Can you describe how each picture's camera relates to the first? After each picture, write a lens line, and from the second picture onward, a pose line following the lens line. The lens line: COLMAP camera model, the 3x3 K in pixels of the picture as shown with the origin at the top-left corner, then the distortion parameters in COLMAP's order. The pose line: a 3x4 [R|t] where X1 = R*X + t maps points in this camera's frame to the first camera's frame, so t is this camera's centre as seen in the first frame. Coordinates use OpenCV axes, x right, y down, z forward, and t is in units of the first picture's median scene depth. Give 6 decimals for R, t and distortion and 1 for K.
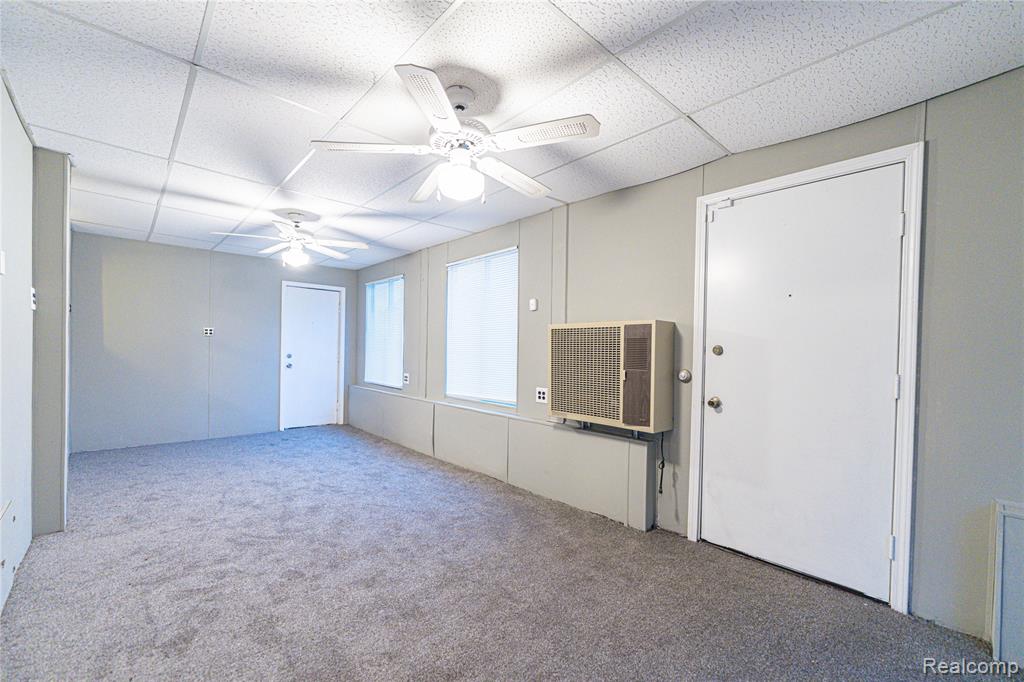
lens RADIAL K [[423.2, 0, 506.0], [0, 423.2, 342.9], [0, 0, 1]] dist [0.001800, 0.000197]
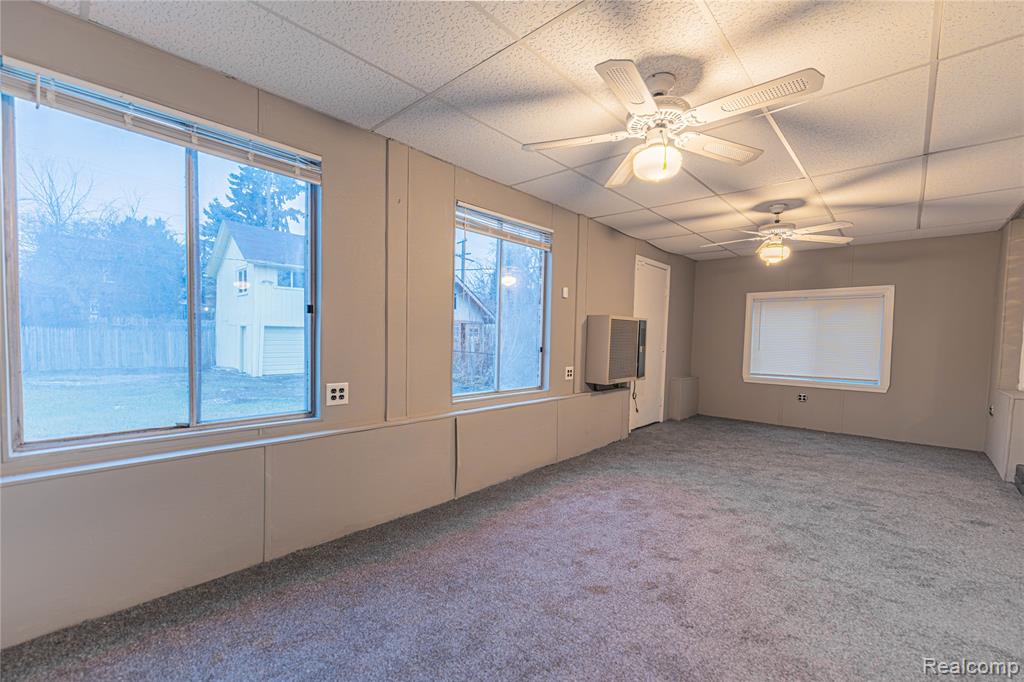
lens RADIAL K [[423.2, 0, 506.0], [0, 423.2, 342.9], [0, 0, 1]] dist [0.001800, 0.000197]
pose [[-0.080195, -0.036274, 0.996119, -1.029288], [-0.030430, 0.998961, 0.033928, 0.007991], [-0.996315, -0.027592, -0.081215, 1.241130]]
